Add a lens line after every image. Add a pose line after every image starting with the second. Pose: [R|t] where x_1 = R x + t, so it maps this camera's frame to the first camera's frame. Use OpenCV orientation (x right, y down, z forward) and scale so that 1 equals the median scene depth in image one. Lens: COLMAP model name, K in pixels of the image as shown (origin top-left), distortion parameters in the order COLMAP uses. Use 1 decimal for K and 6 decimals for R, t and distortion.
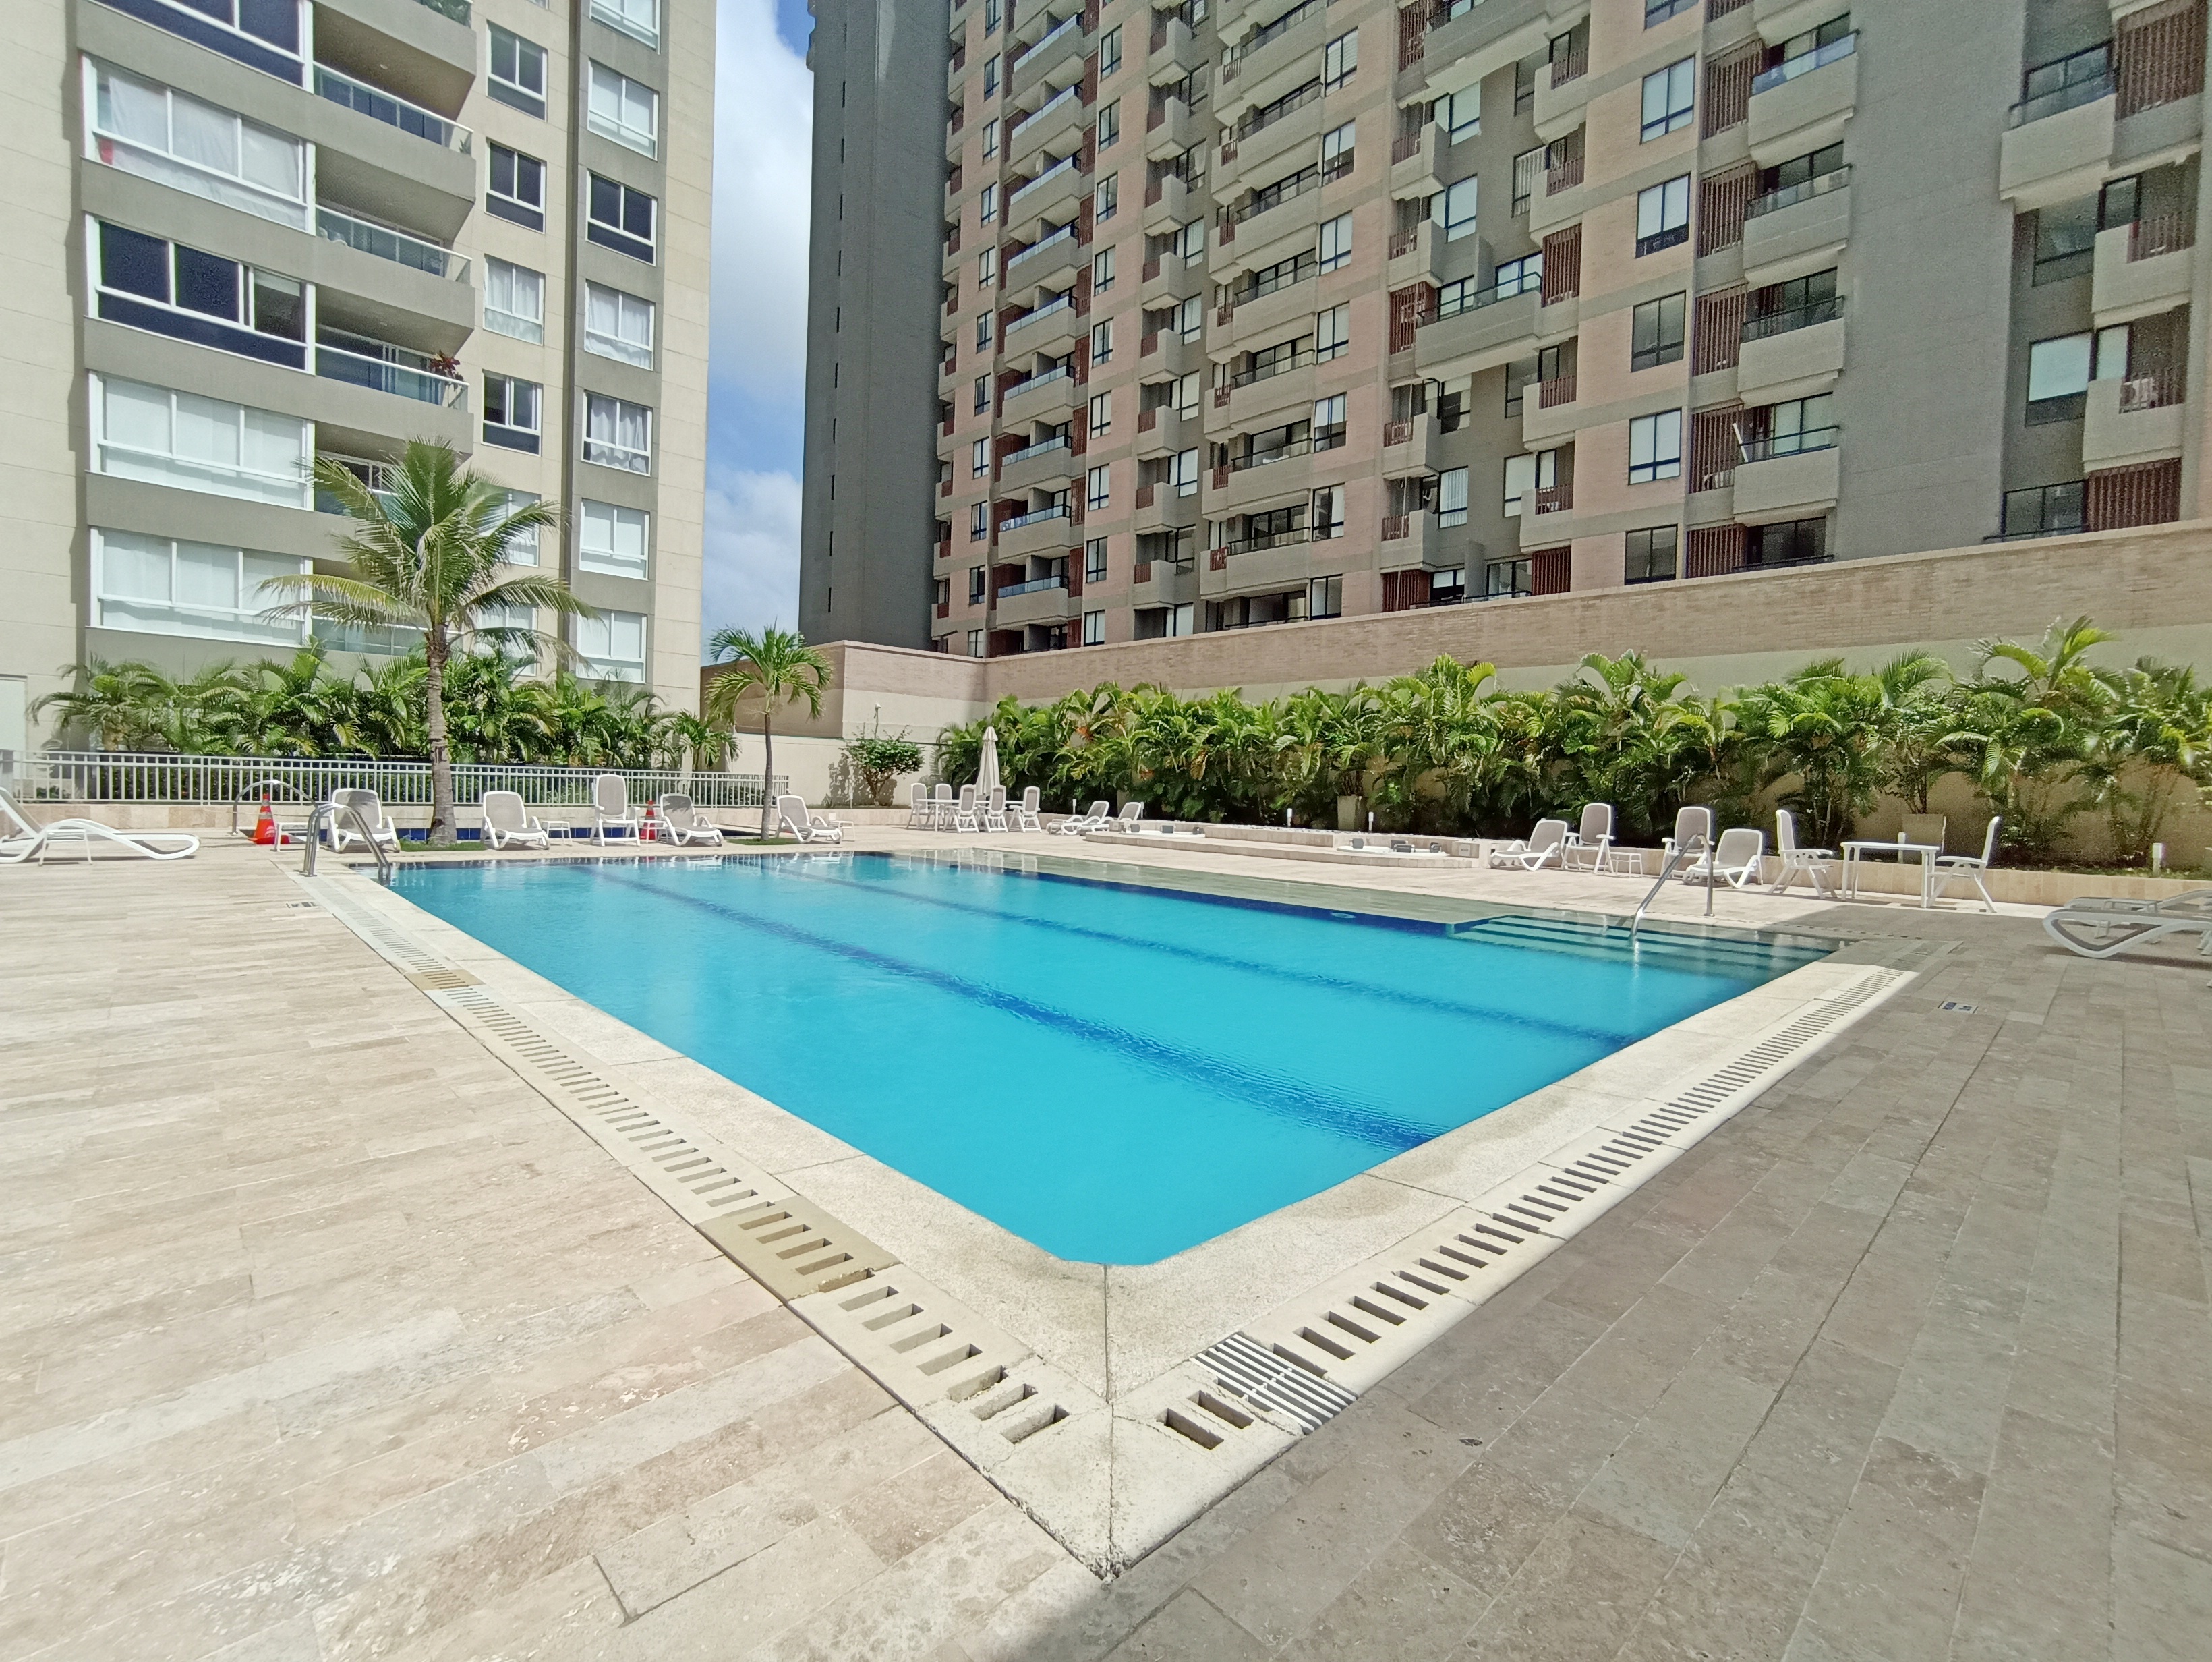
lens RADIAL K [[1054.6, 0, 1107.7], [0, 1054.6, 847.8], [0, 0, 1]] dist [0.002948, 0.000661]
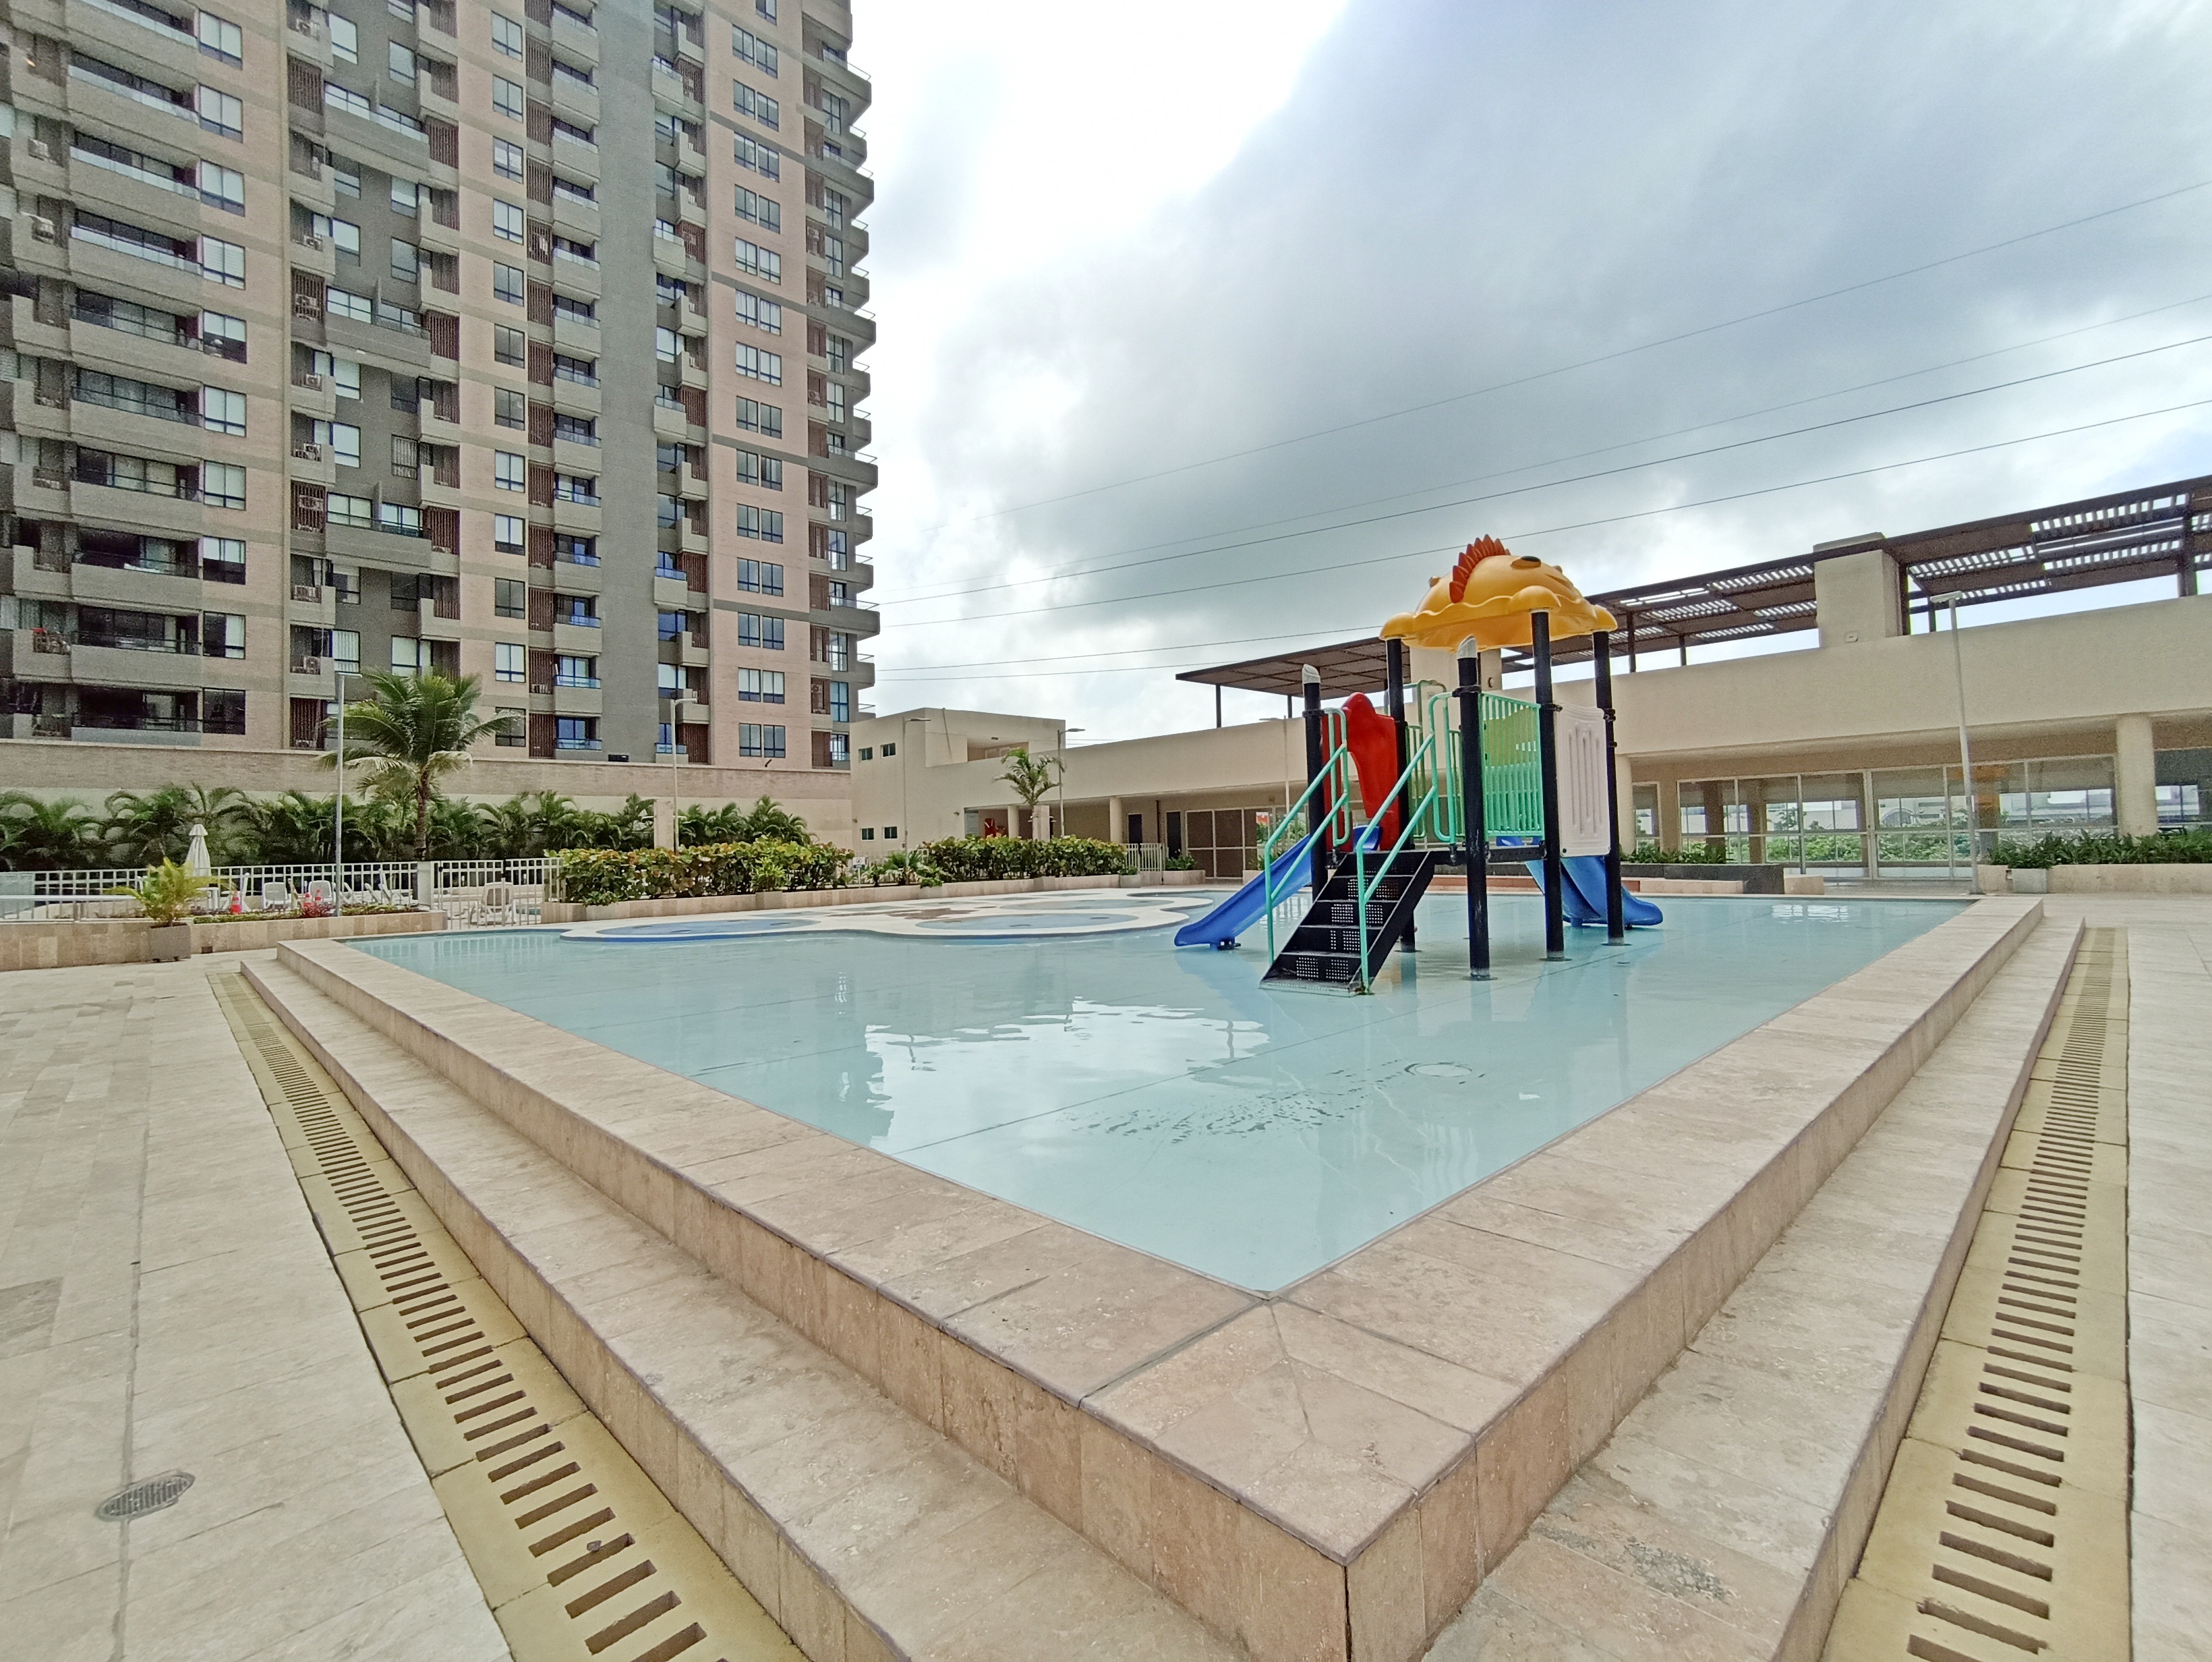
lens RADIAL K [[1026.6, 0, 1113.0], [0, 1026.6, 829.9], [0, 0, 1]] dist [-0.001477, -0.000297]
pose [[-0.071091, -0.000996, 0.997469, -5.275878], [0.094573, 0.995488, 0.007734, -0.152978], [-0.992976, 0.094883, -0.070676, 0.820463]]
